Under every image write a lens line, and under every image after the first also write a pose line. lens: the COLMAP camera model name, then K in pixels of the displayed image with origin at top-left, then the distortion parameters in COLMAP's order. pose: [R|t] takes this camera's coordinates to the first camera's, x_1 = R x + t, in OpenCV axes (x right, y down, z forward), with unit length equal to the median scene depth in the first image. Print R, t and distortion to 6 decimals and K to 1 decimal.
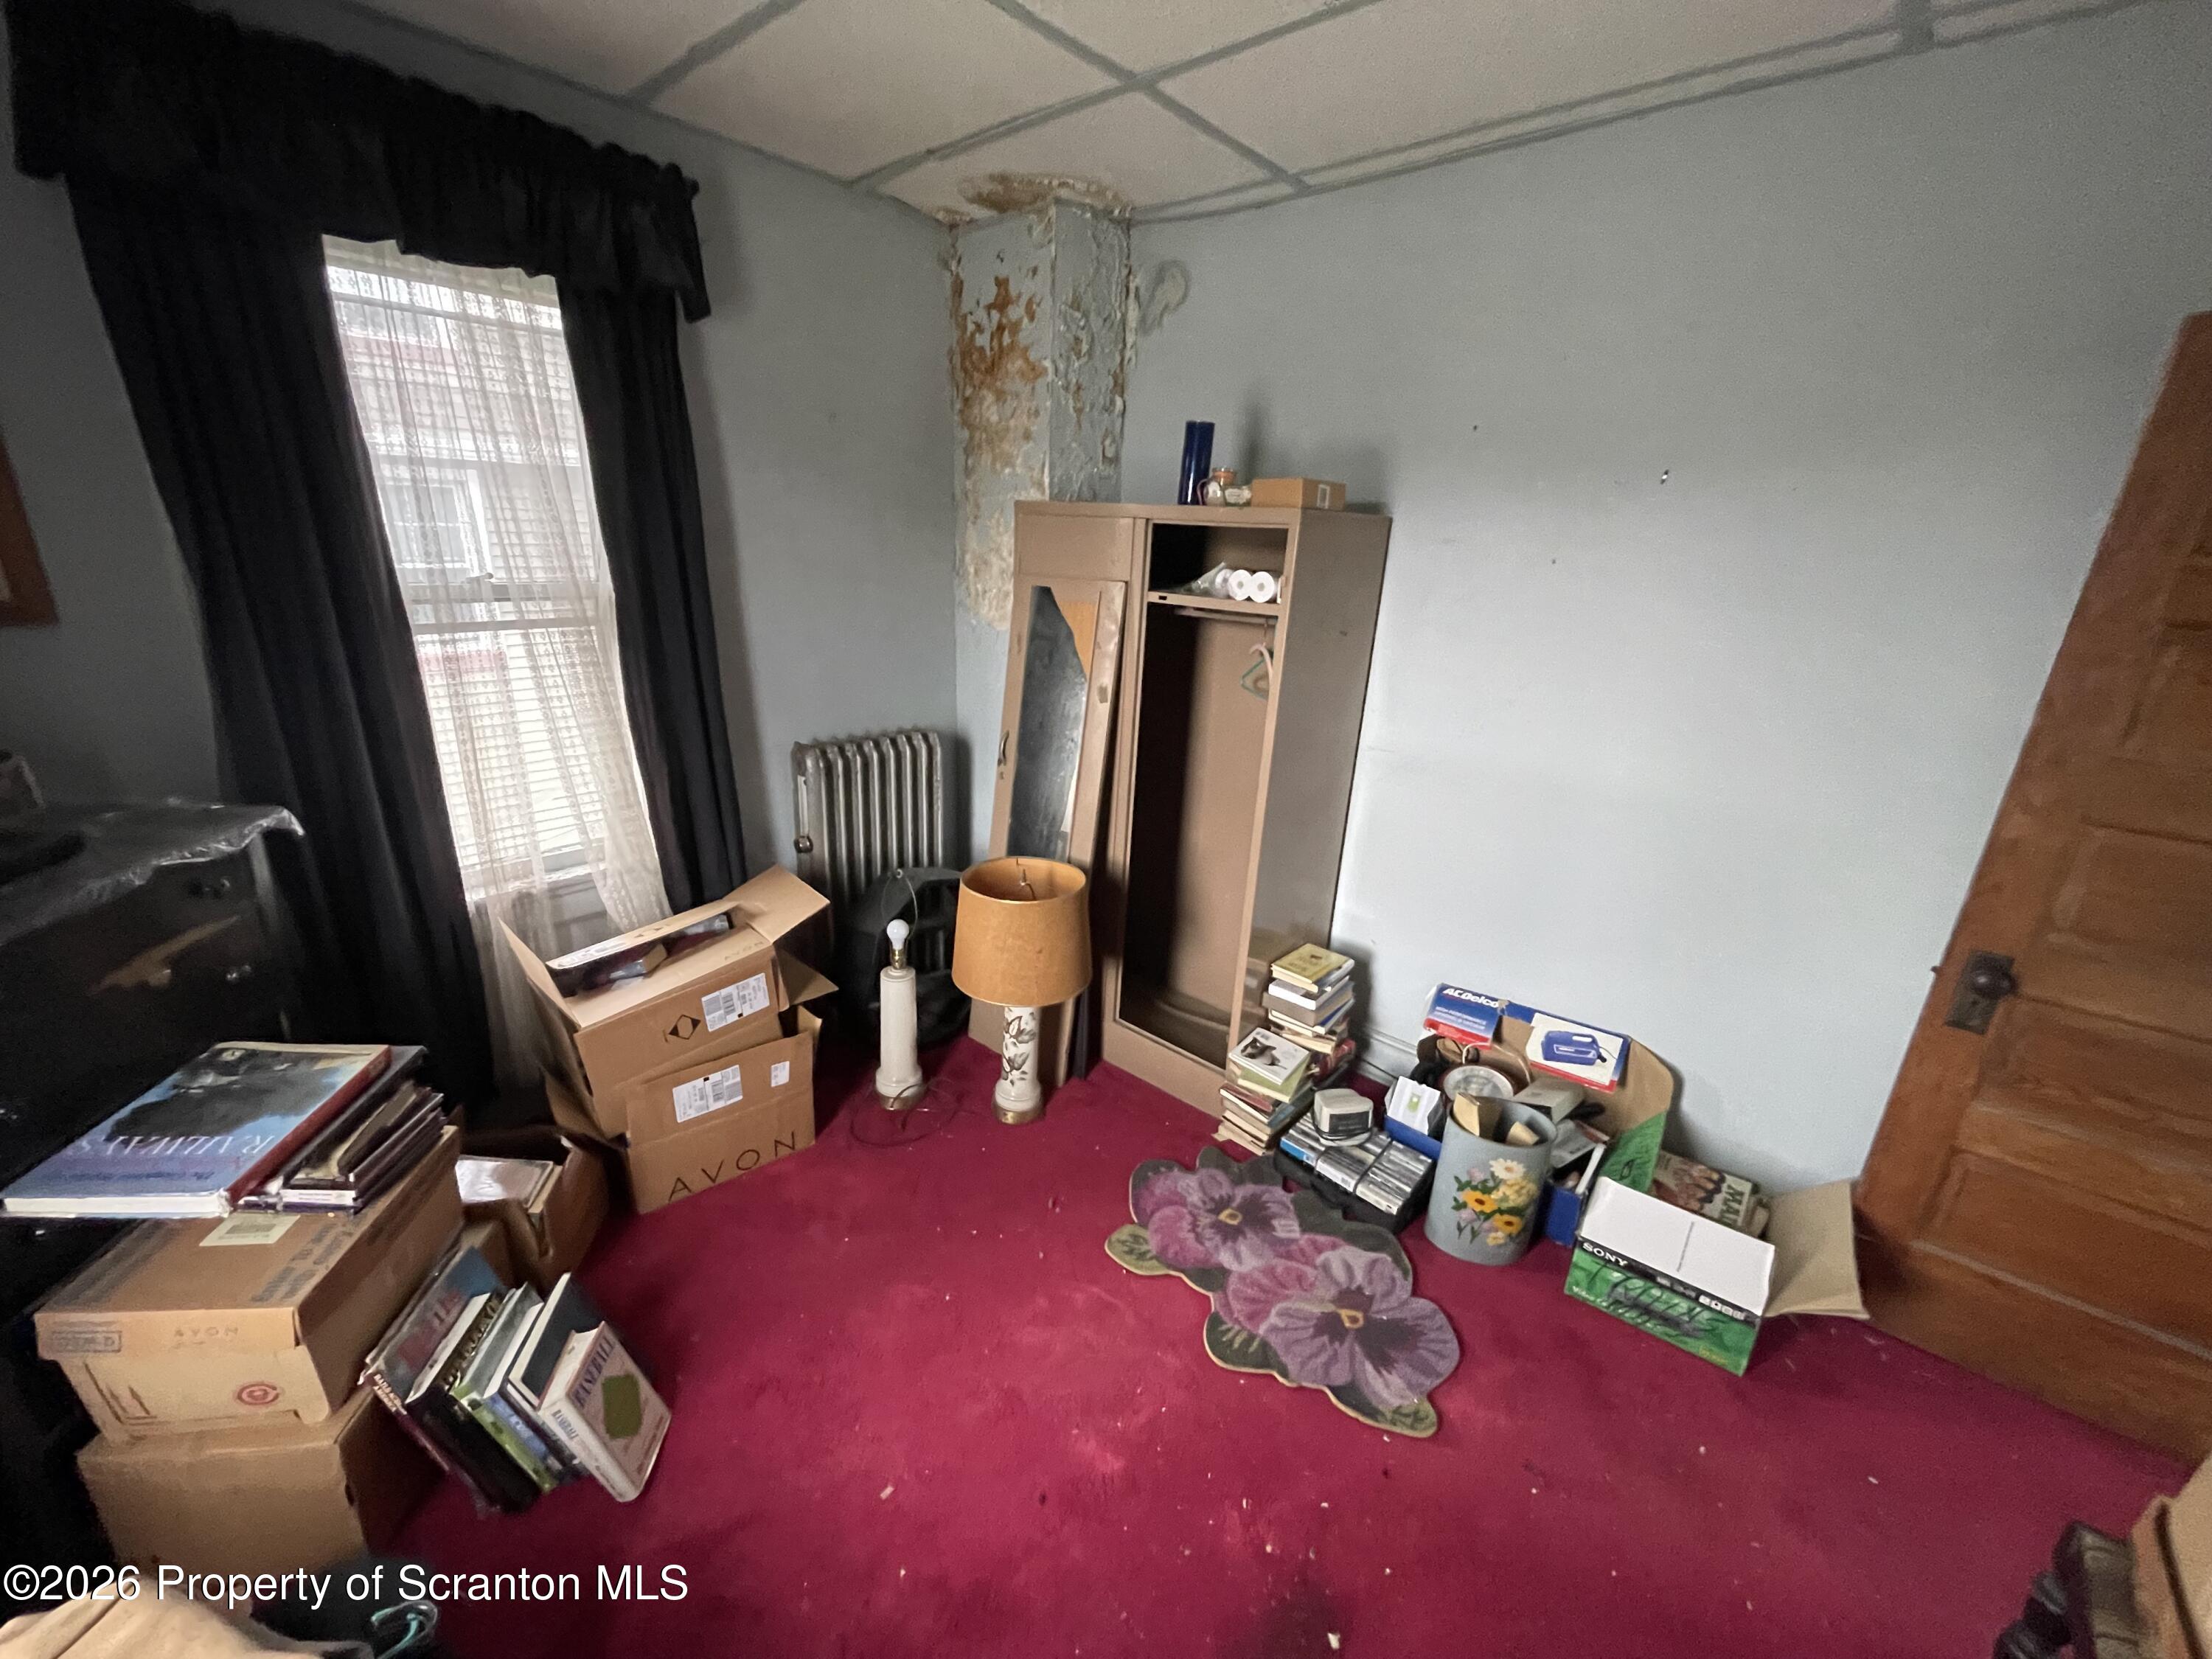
lens RADIAL K [[884.3, 0, 1103.2], [0, 884.3, 824.9], [0, 0, 1]] dist [-0.002884, 0.000481]
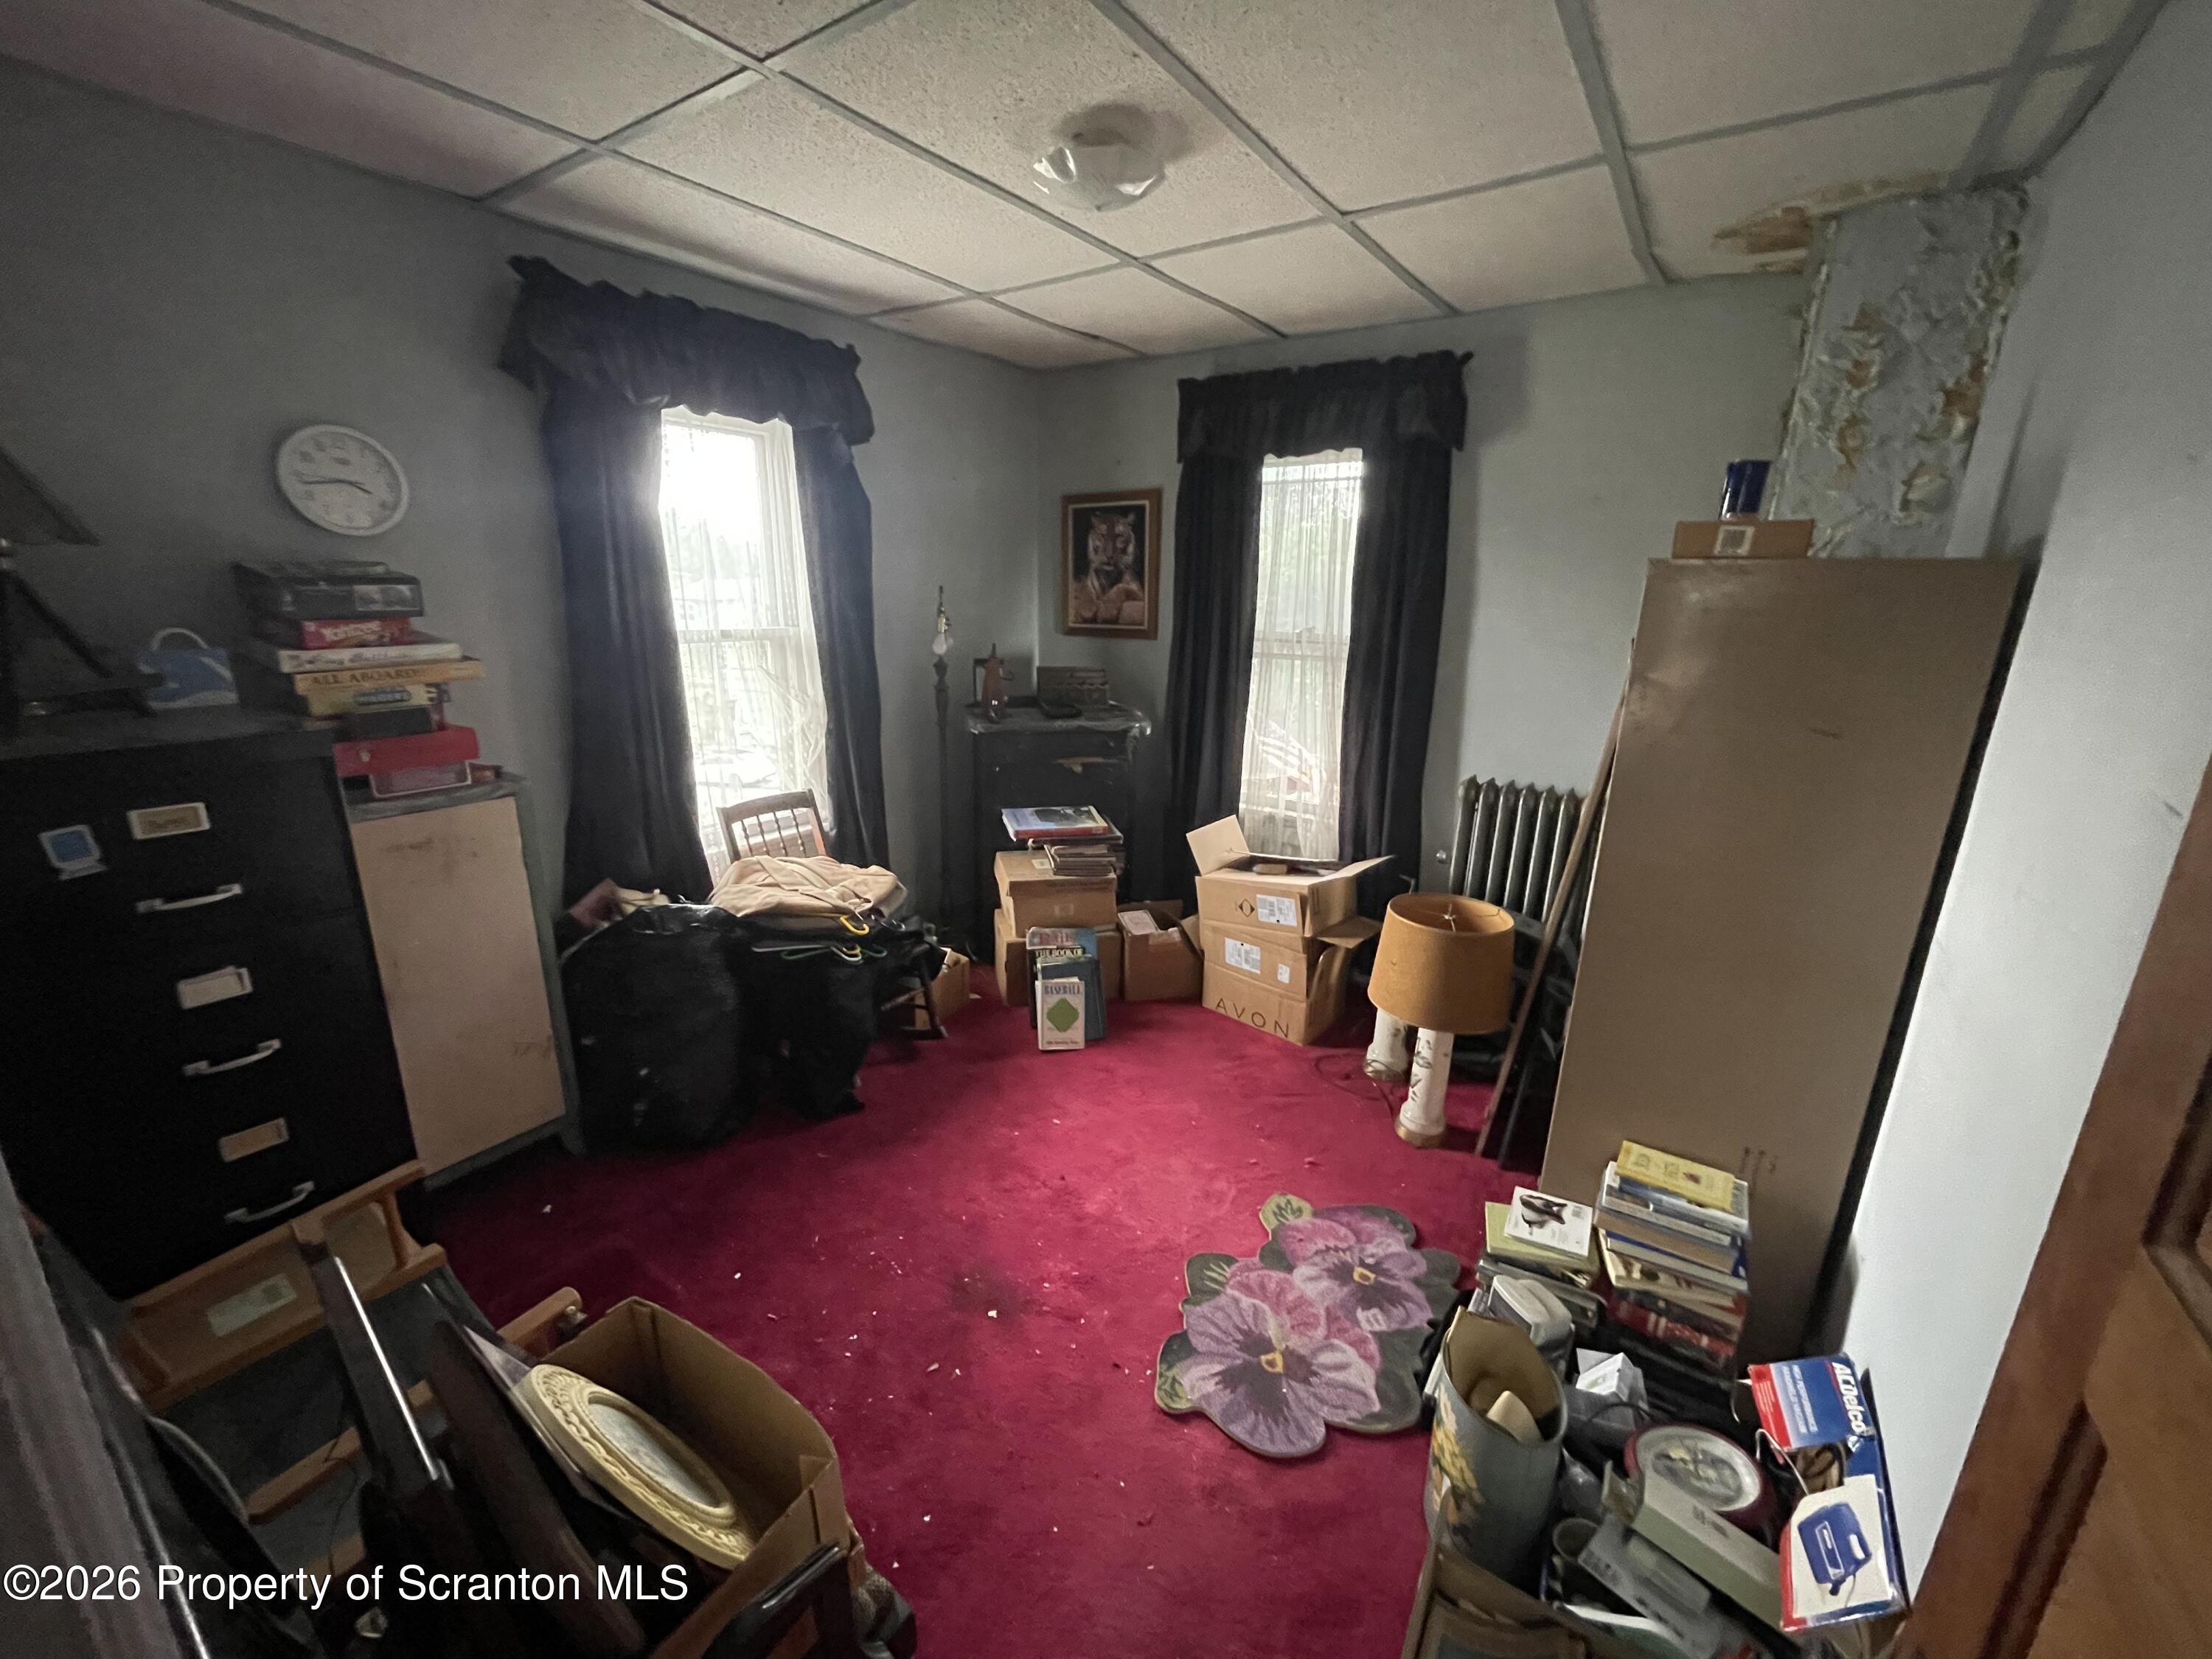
lens RADIAL K [[884.3, 0, 1108.5], [0, 884.3, 834.1], [0, 0, 1]] dist [-0.002884, 0.000481]
pose [[0.127415, 0.233871, -0.963883, 0.976252], [-0.325043, 0.927983, 0.182193, -0.099668], [0.937077, 0.290089, 0.194257, 0.423410]]
